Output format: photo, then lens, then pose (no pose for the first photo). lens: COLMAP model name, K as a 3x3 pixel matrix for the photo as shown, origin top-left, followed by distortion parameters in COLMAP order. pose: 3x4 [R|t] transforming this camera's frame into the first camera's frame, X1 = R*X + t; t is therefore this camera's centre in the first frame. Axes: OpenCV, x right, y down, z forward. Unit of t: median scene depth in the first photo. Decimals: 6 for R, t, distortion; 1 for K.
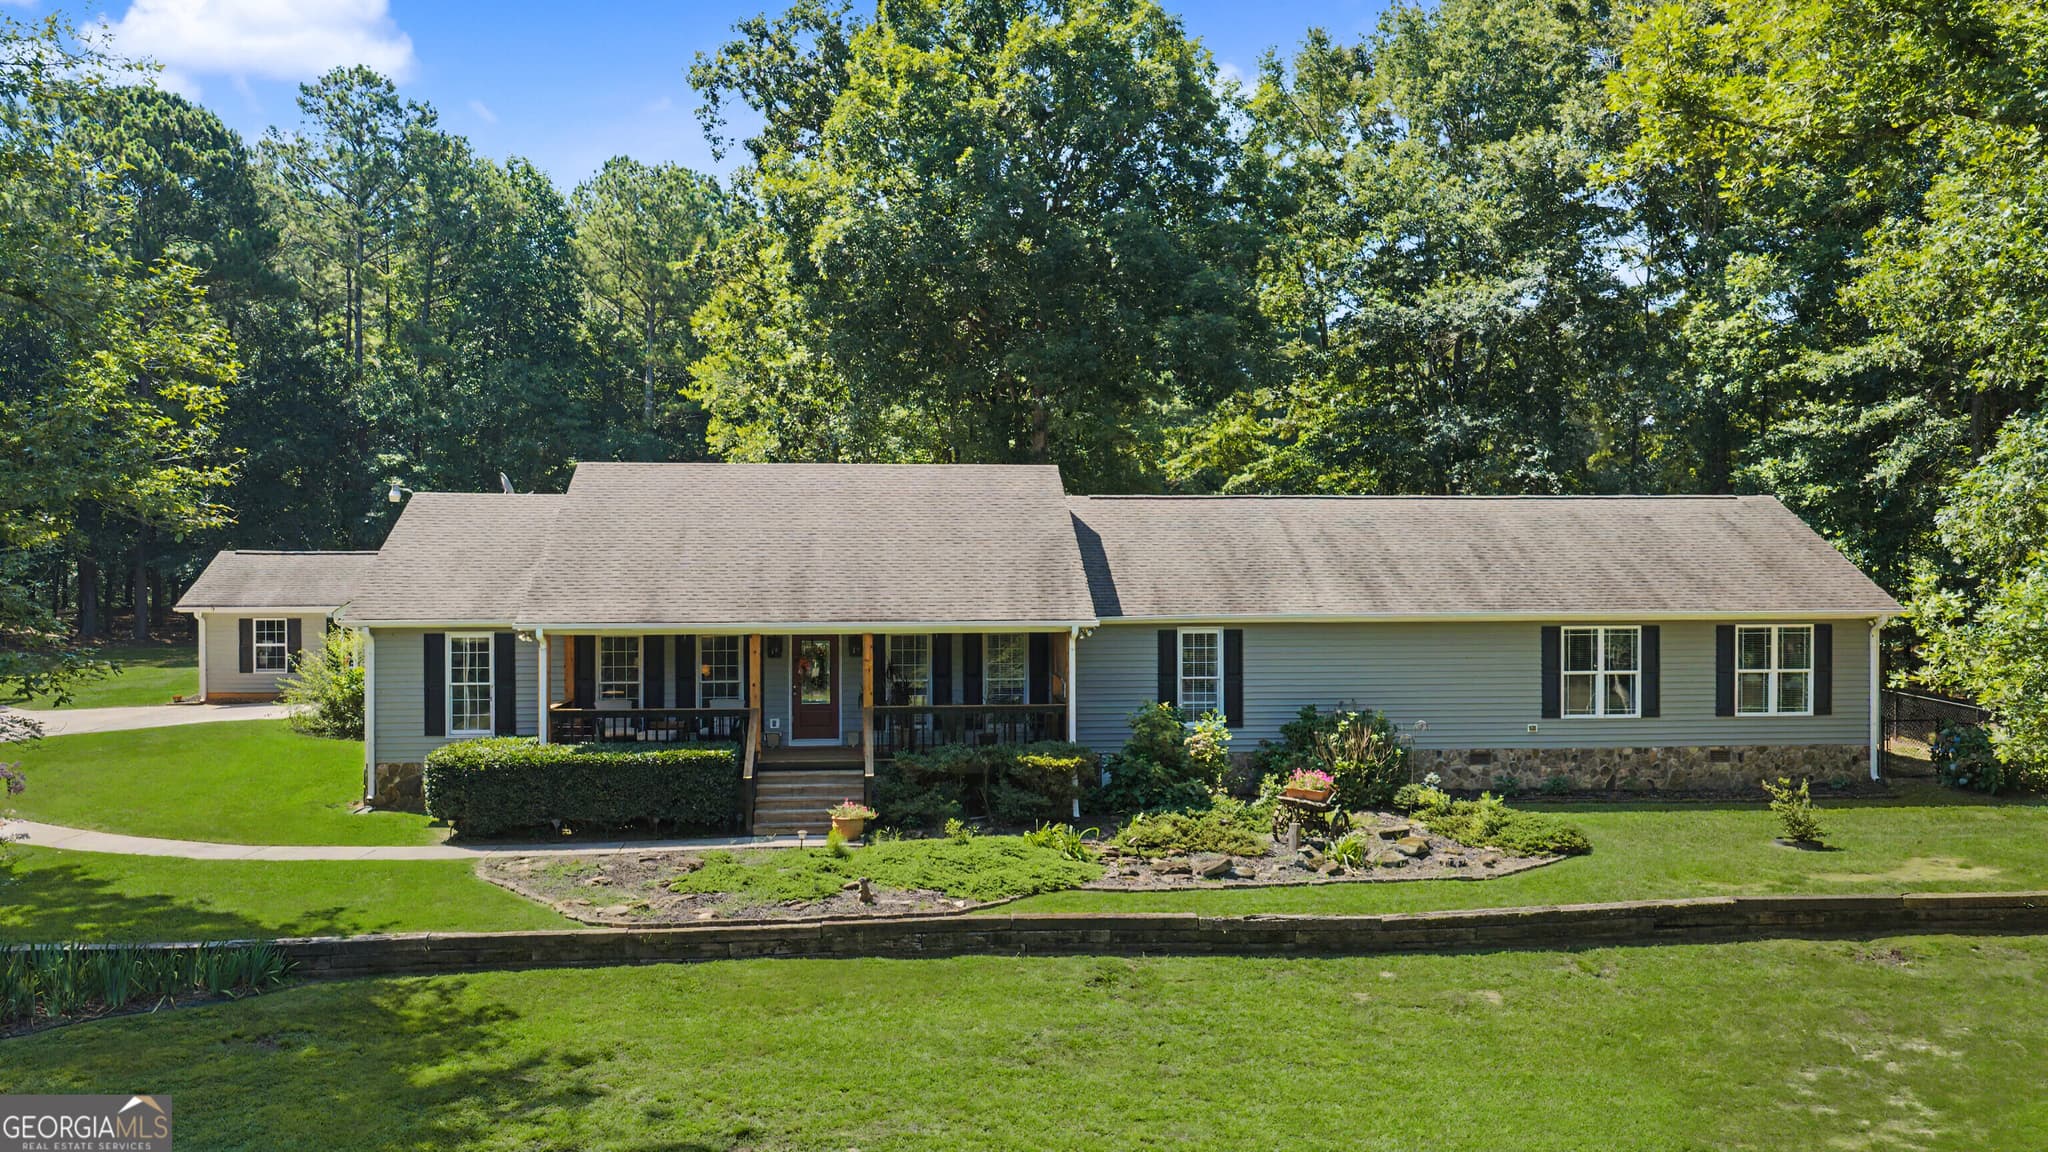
lens RADIAL K [[1556.7, 0, 1024.0], [0, 1556.7, 576.0], [0, 0, 1]] dist [0.046525, -0.039281]
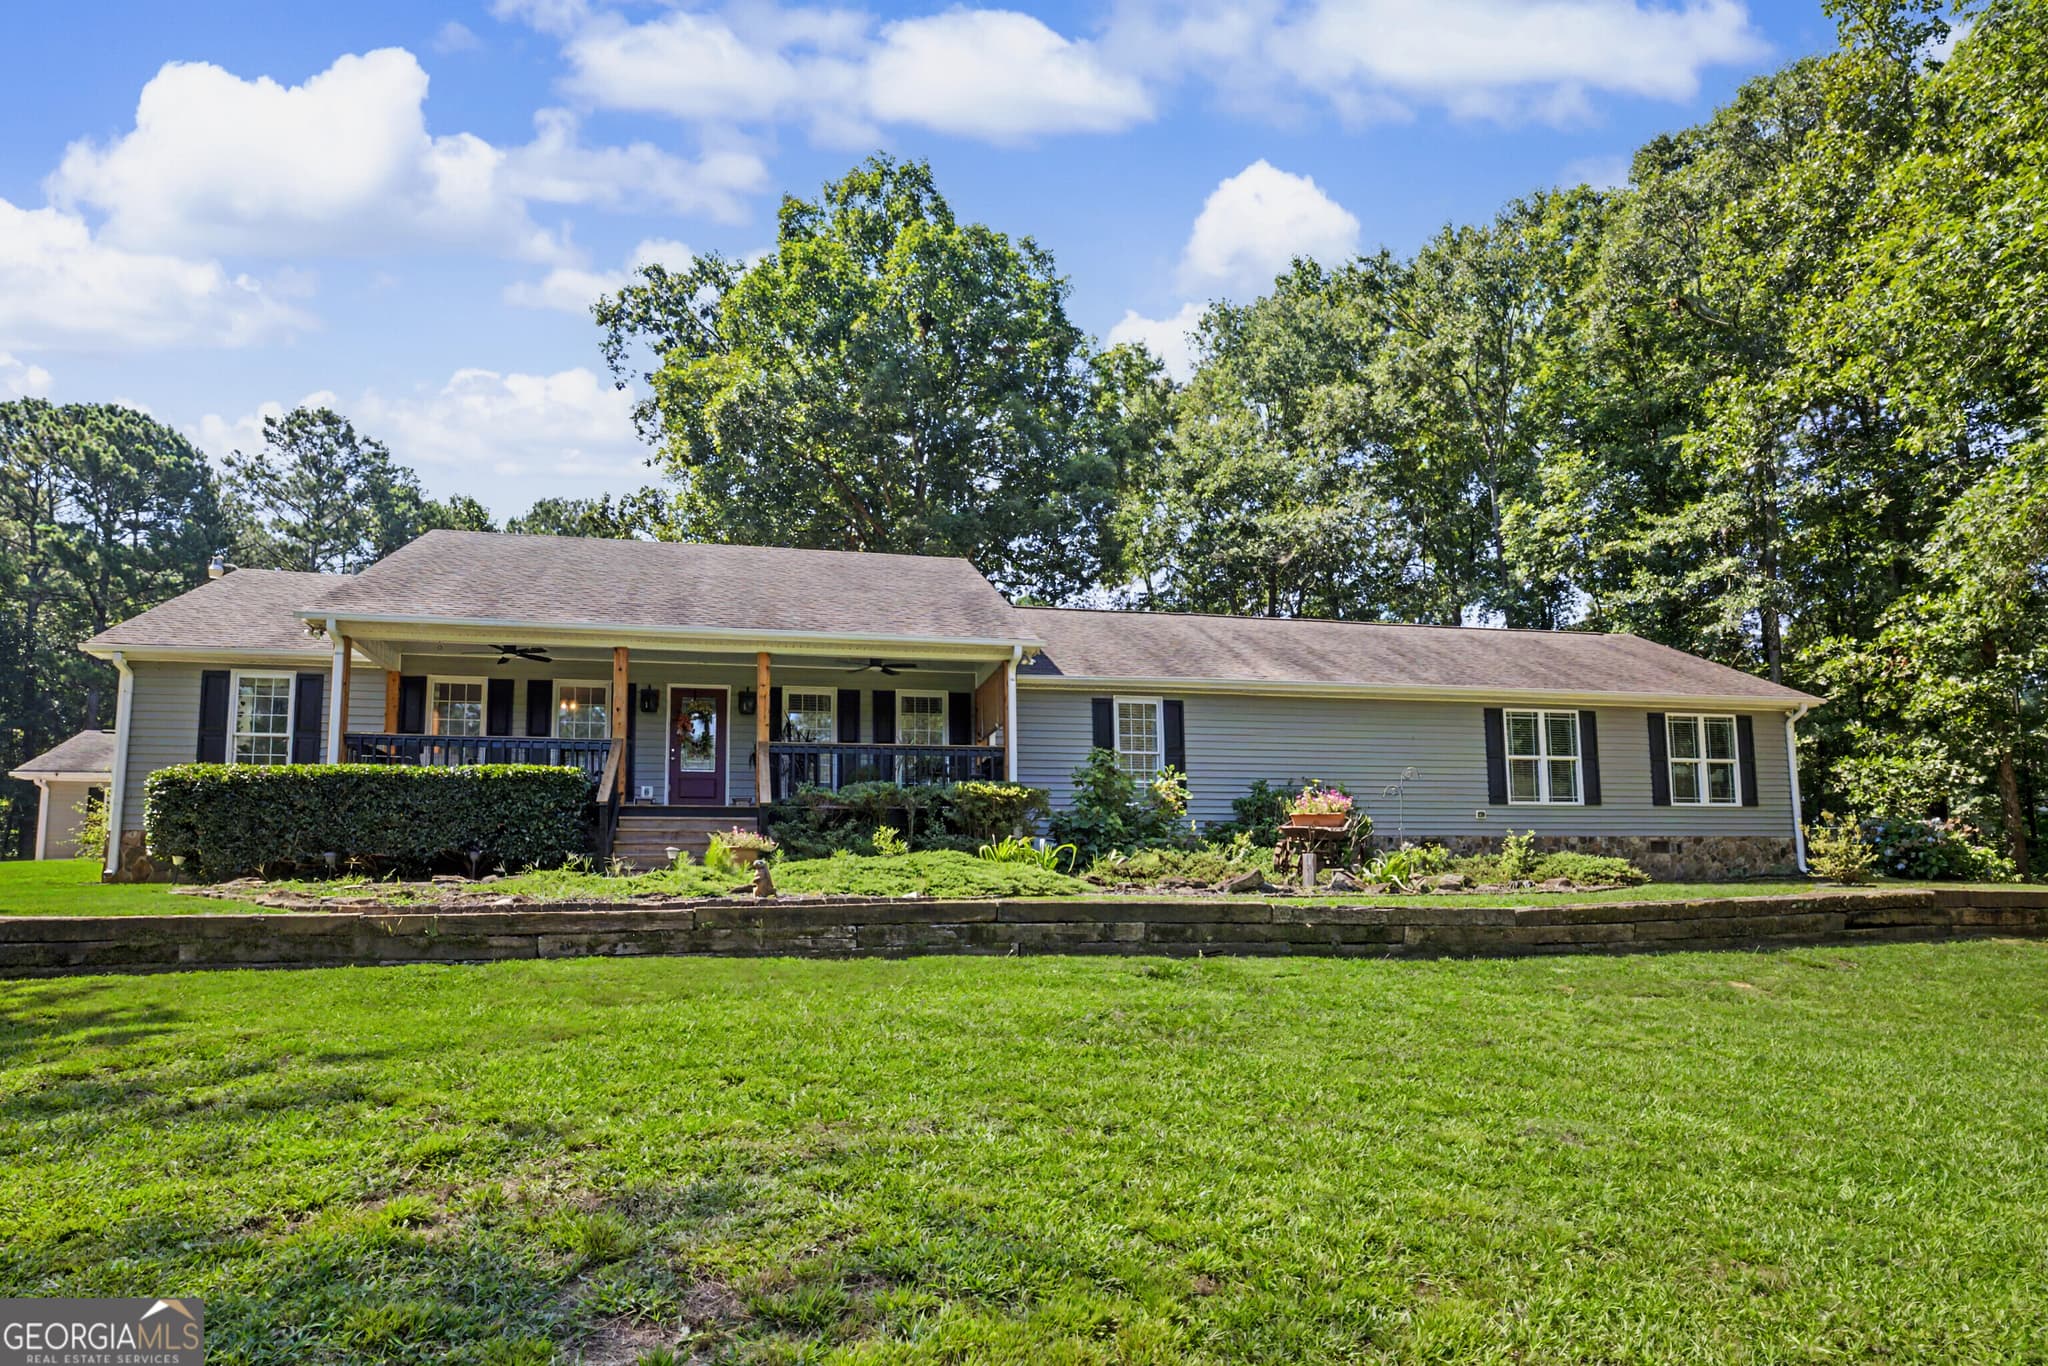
lens RADIAL K [[1279.5, 0, 1027.9], [0, 1279.5, 713.3], [0, 0, 1]] dist [-0.029935, 0.056479]
pose [[0.993631, 0.003443, 0.112629, -0.030936], [0.007967, 0.994885, -0.100701, 0.109934], [-0.112399, 0.100957, 0.988521, 0.264492]]
